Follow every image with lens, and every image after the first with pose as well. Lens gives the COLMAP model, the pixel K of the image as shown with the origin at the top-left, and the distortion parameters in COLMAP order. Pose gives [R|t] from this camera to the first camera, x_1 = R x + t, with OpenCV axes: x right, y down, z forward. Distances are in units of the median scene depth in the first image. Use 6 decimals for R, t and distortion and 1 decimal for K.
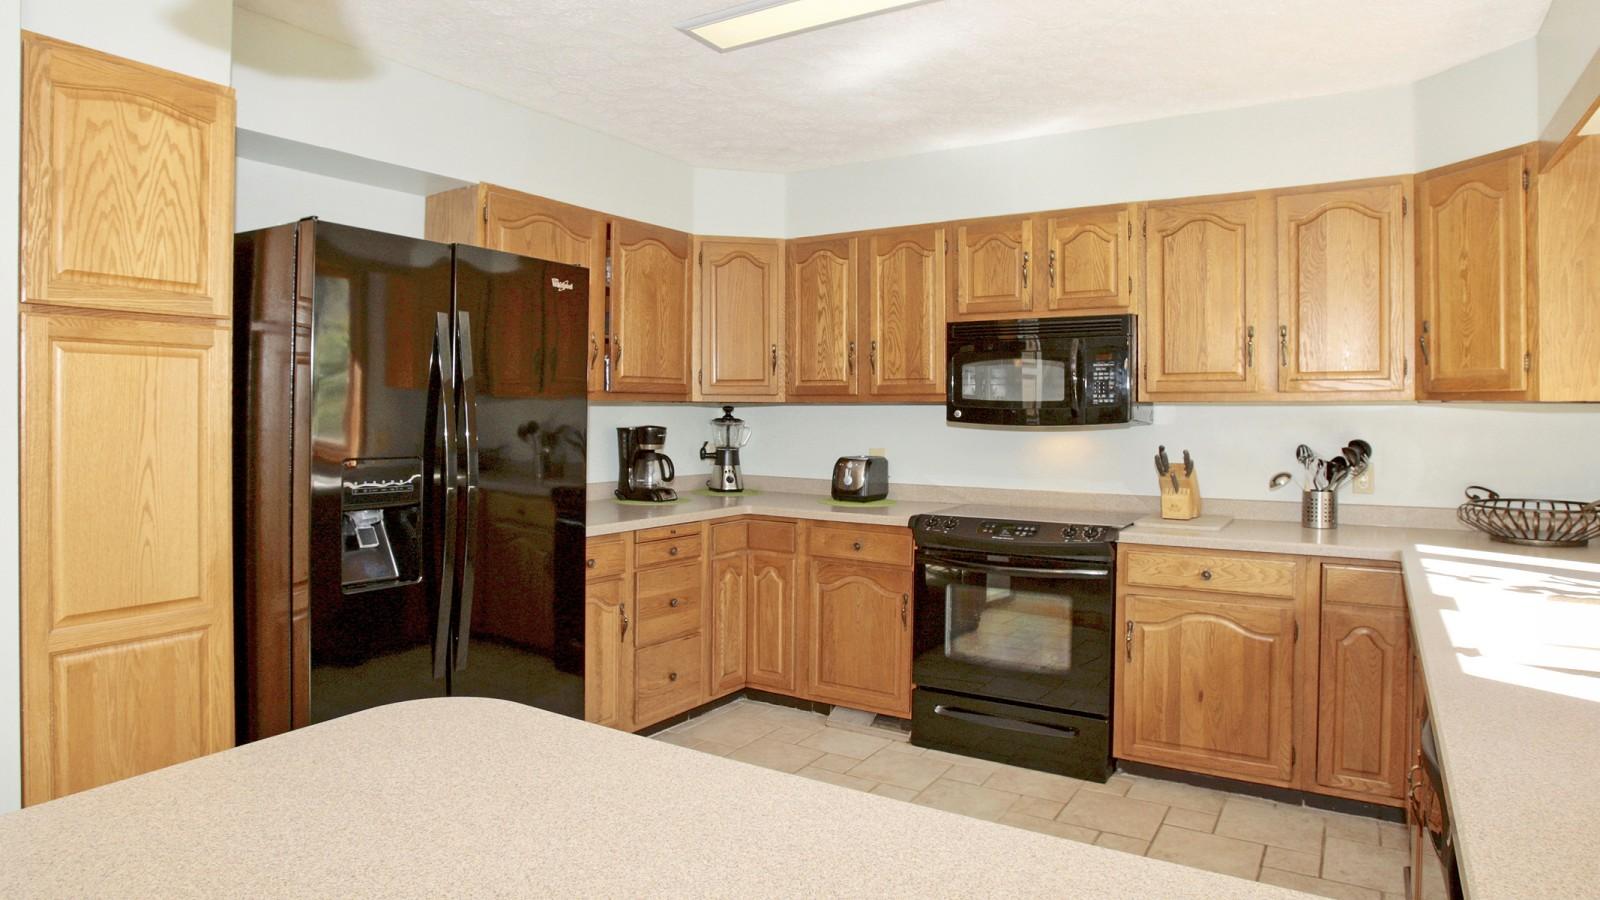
lens RADIAL K [[948.8, 0, 802.6], [0, 948.8, 423.2], [0, 0, 1]] dist [-0.091346, 0.046257]
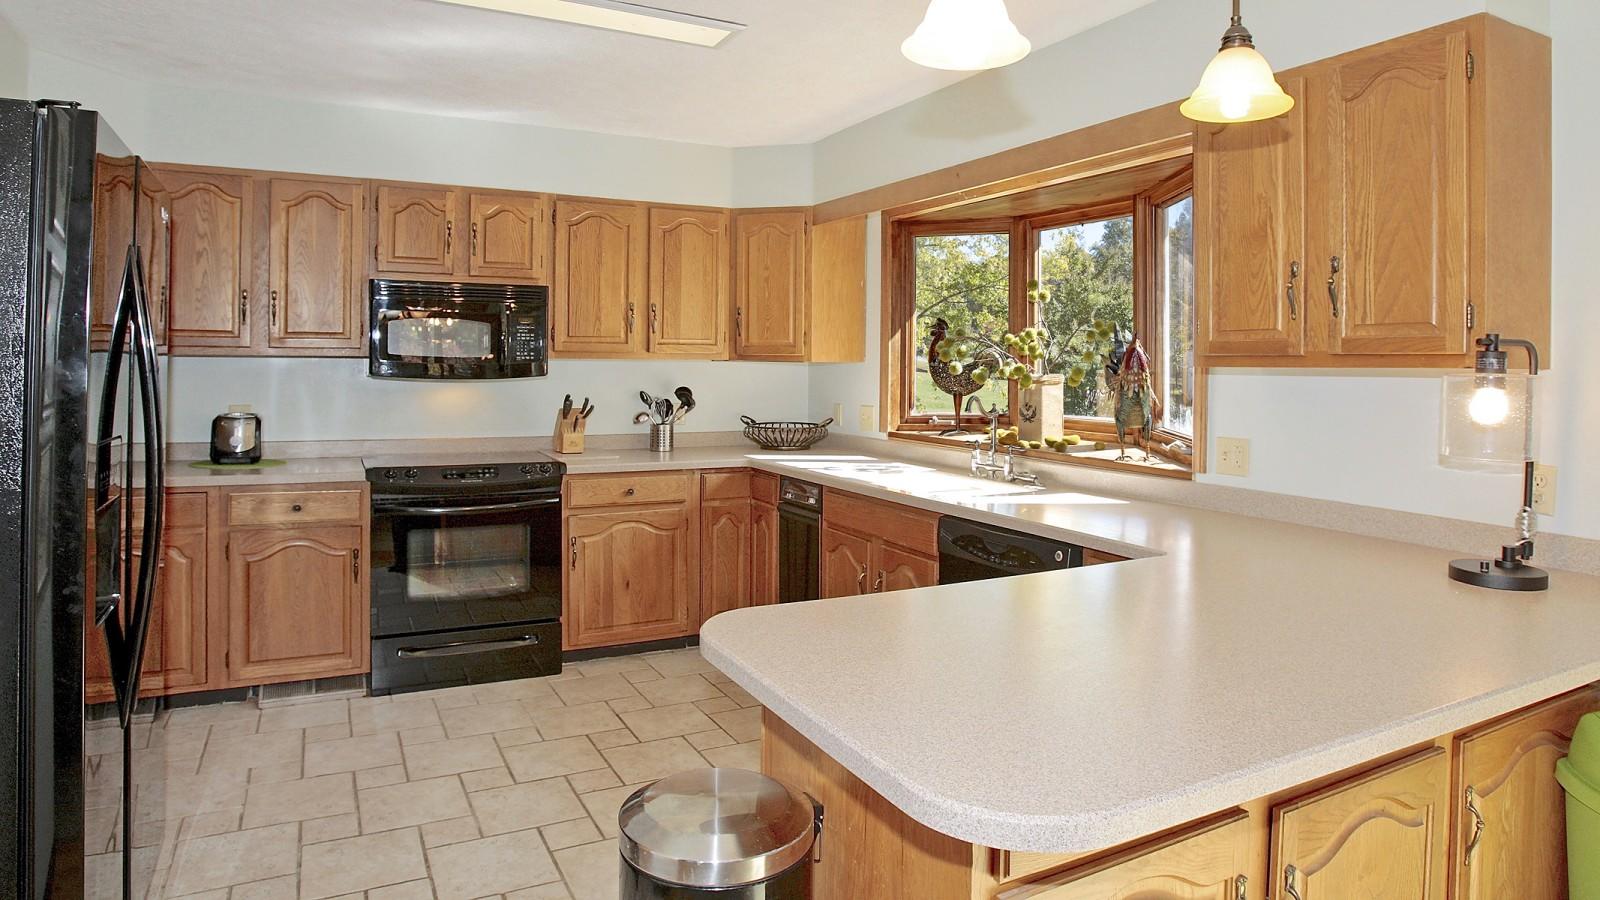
lens RADIAL K [[928.8, 0, 797.9], [0, 928.8, 374.2], [0, 0, 1]] dist [-0.066739, 0.000196]
pose [[0.519383, -0.007668, 0.854507, -0.536184], [0.002173, 0.999968, 0.007652, -0.012165], [-0.854539, -0.002118, 0.519383, 0.114043]]
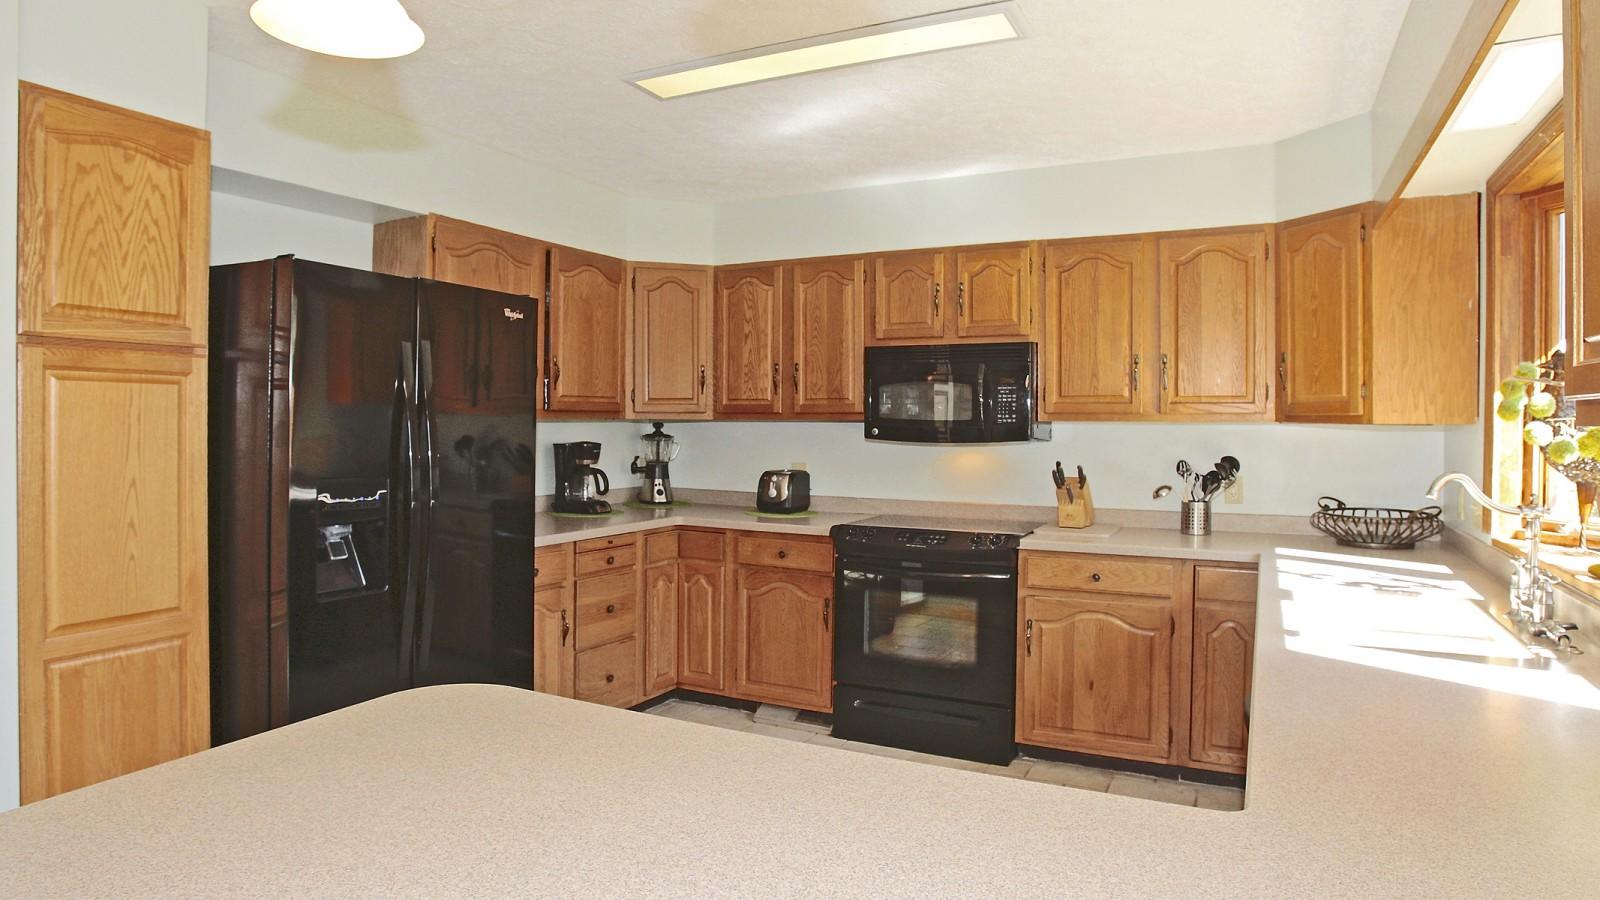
lens RADIAL K [[951.9, 0, 800.4], [0, 951.9, 435.5], [0, 0, 1]] dist [-0.099607, 0.053032]
pose [[0.996105, 0.000688, 0.088172, -0.019990], [-0.001011, 0.999993, 0.003622, -0.010888], [-0.088169, -0.003697, 0.996099, -0.091163]]
